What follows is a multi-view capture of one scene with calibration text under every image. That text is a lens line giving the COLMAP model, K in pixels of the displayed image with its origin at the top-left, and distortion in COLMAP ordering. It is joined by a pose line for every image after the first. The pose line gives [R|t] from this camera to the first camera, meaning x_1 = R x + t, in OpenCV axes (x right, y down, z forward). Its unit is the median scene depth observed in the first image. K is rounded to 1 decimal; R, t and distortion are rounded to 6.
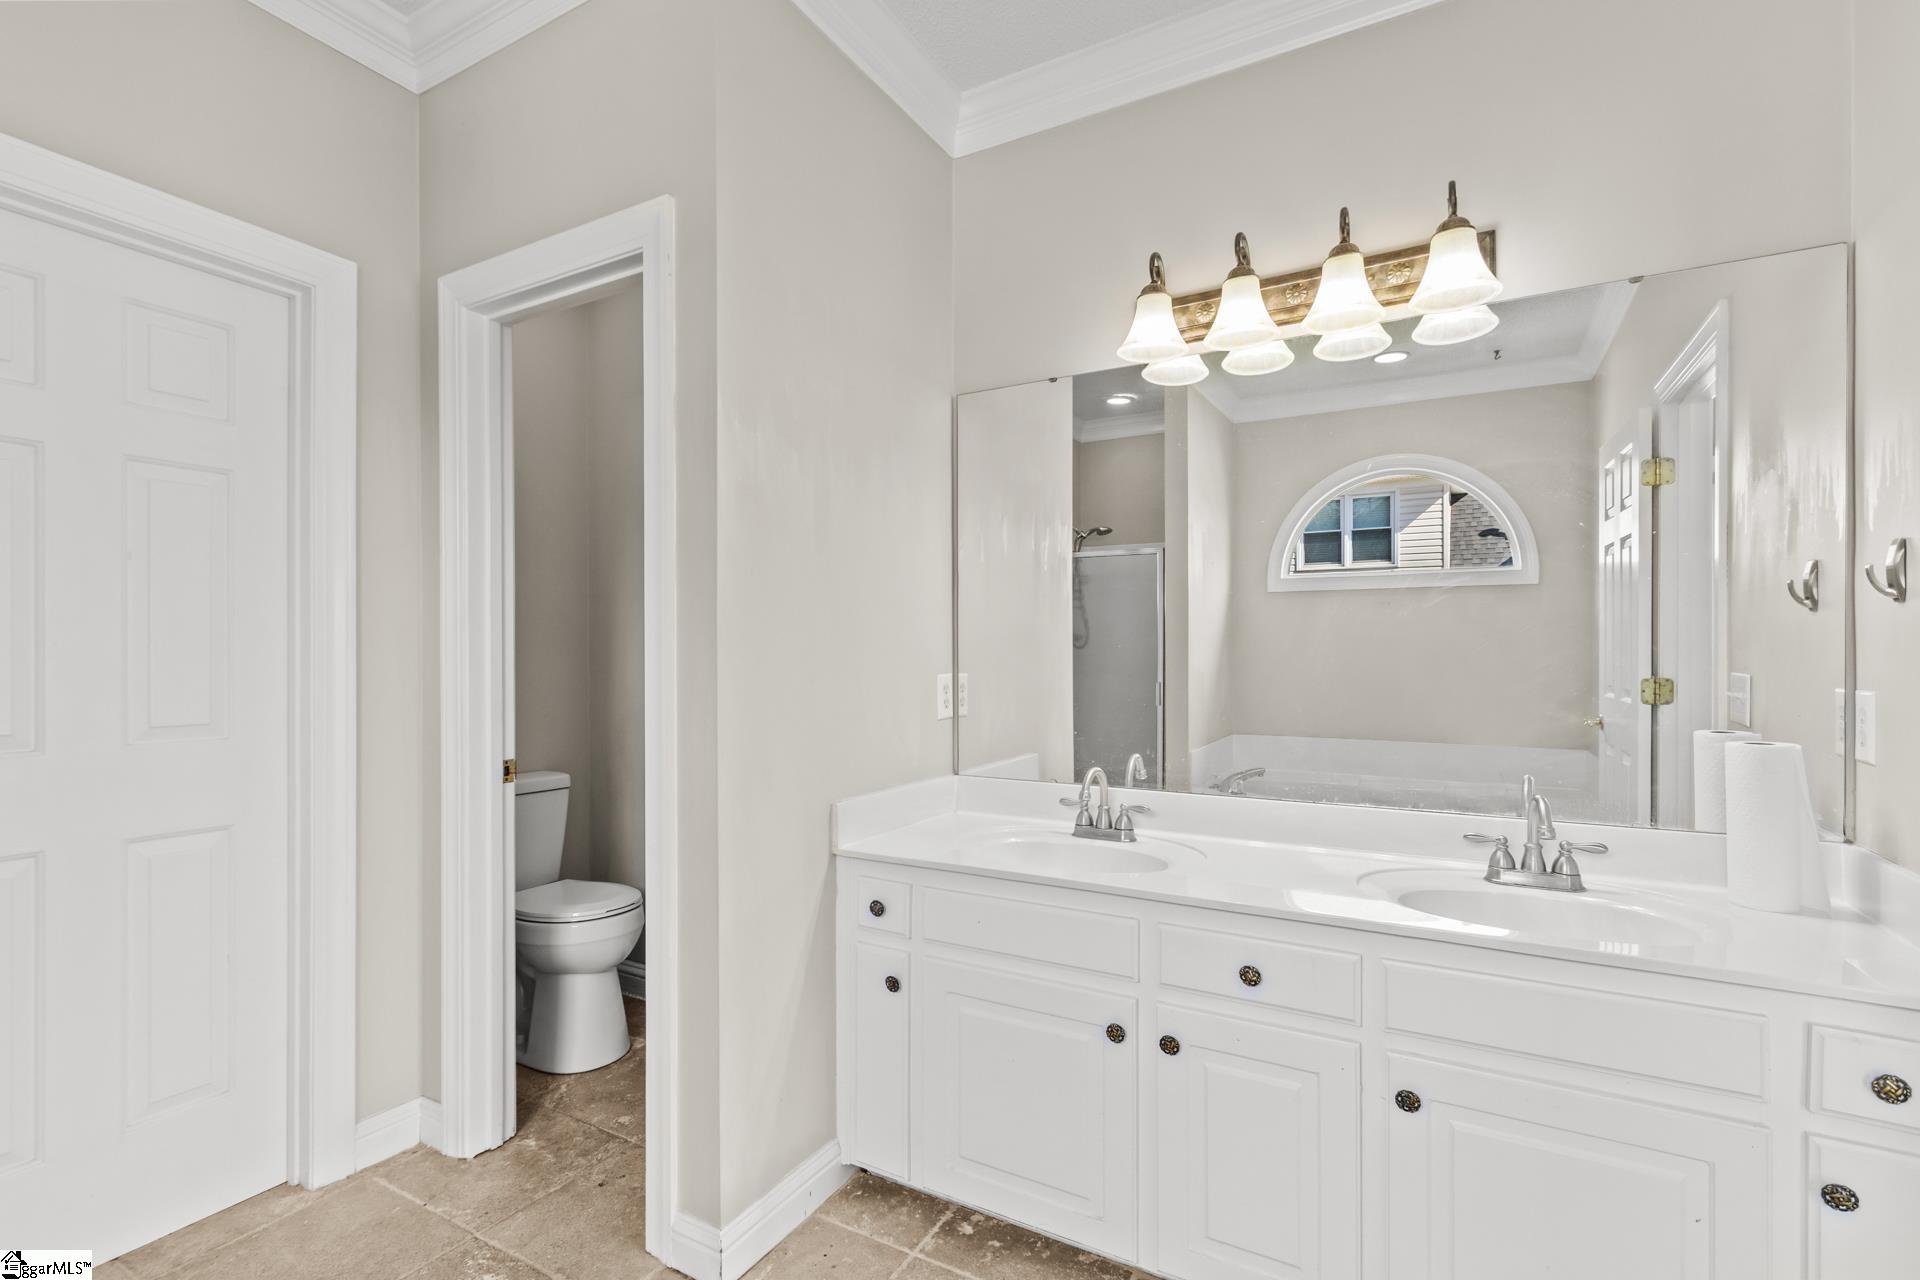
lens RADIAL K [[884.5, 0, 958.5], [0, 884.5, 649.6], [0, 0, 1]] dist [-0.000020, -0.001467]
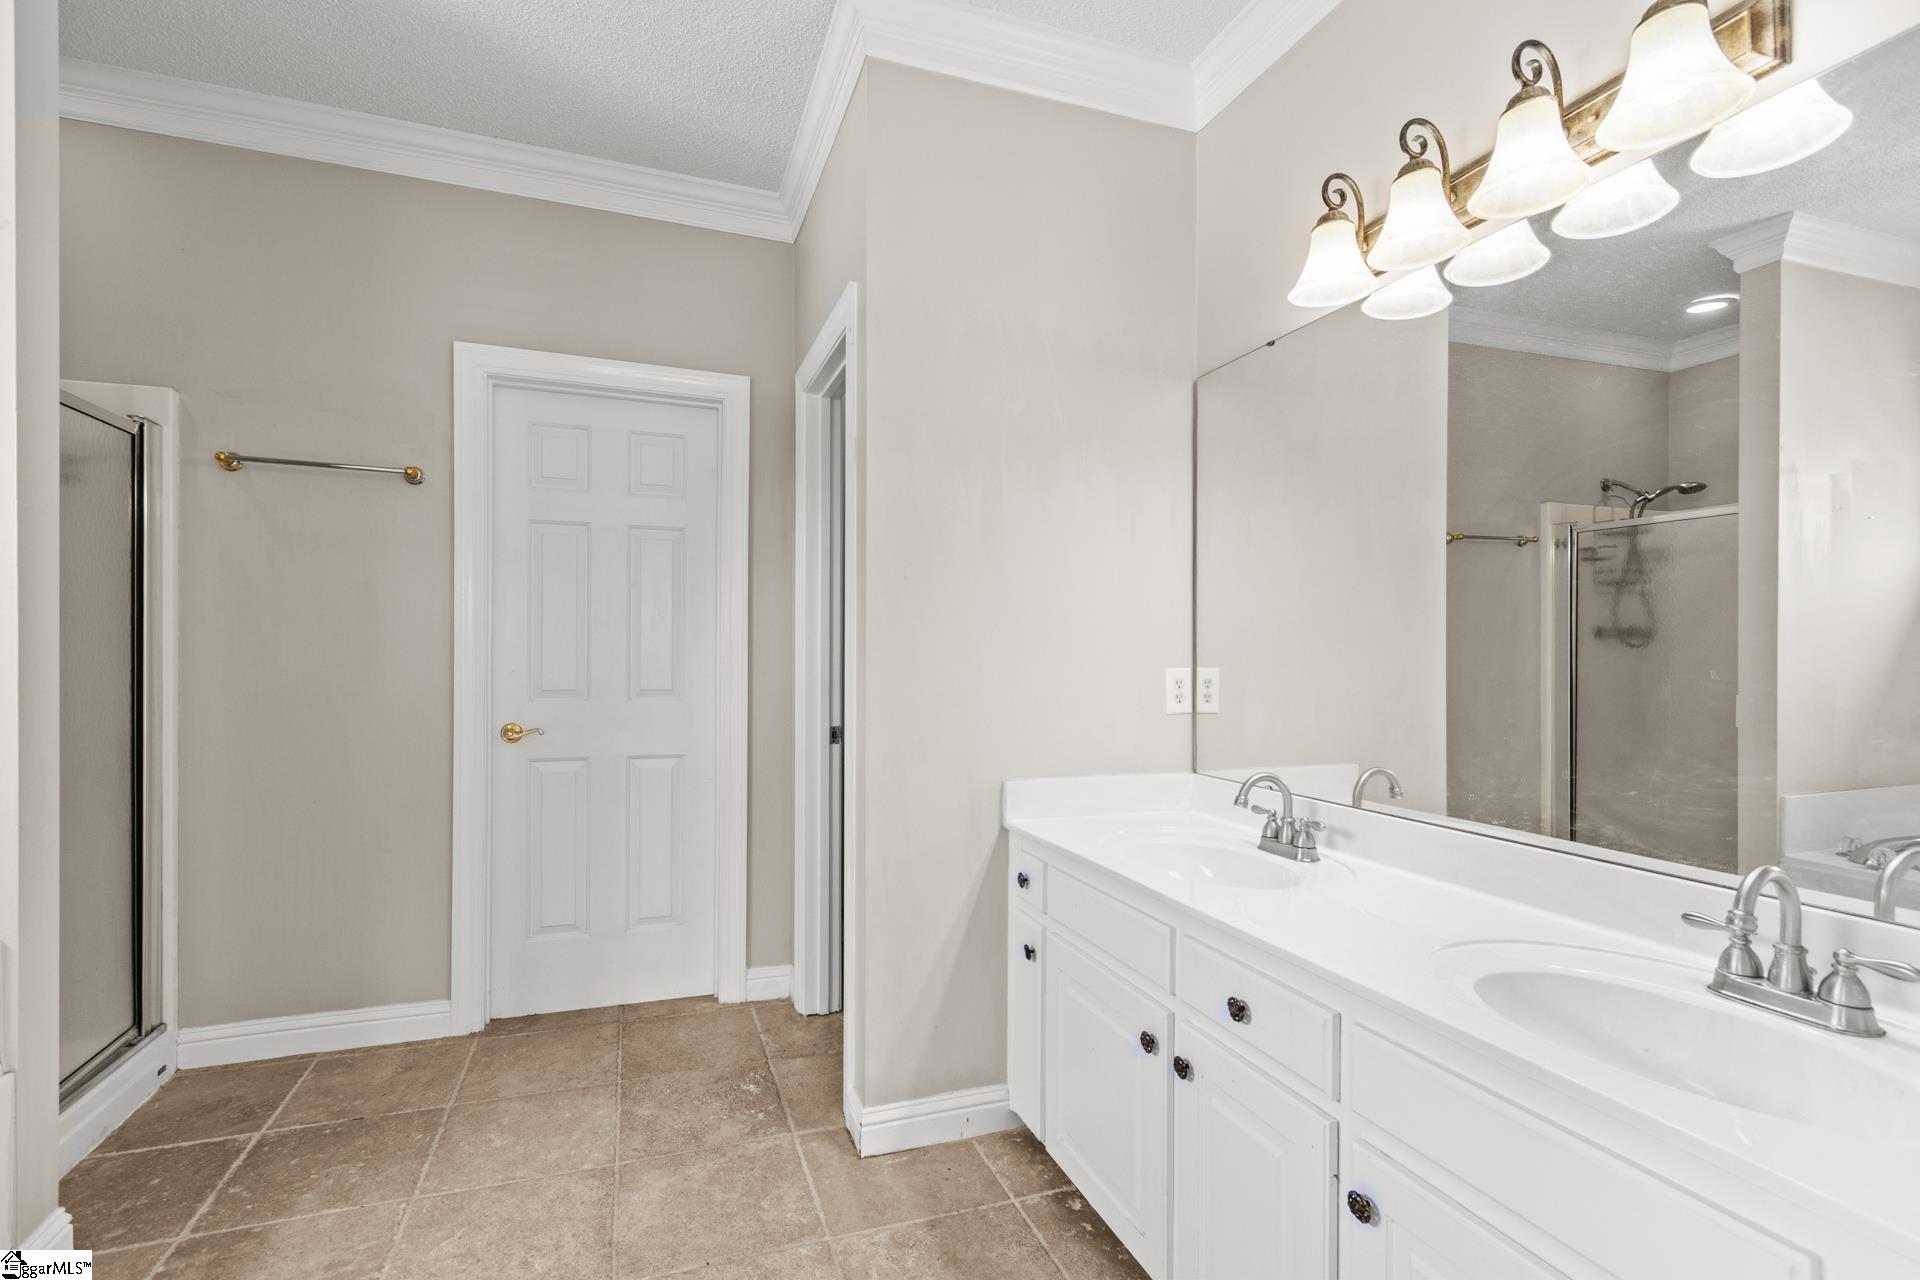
lens RADIAL K [[884.5, 0, 935.6], [0, 884.5, 654.2], [0, 0, 1]] dist [-0.000020, -0.001467]
pose [[0.750867, 0.005917, -0.660426, 0.524146], [-0.005422, 0.999981, 0.002794, 0.013714], [0.660431, 0.001483, 0.750886, 0.113686]]
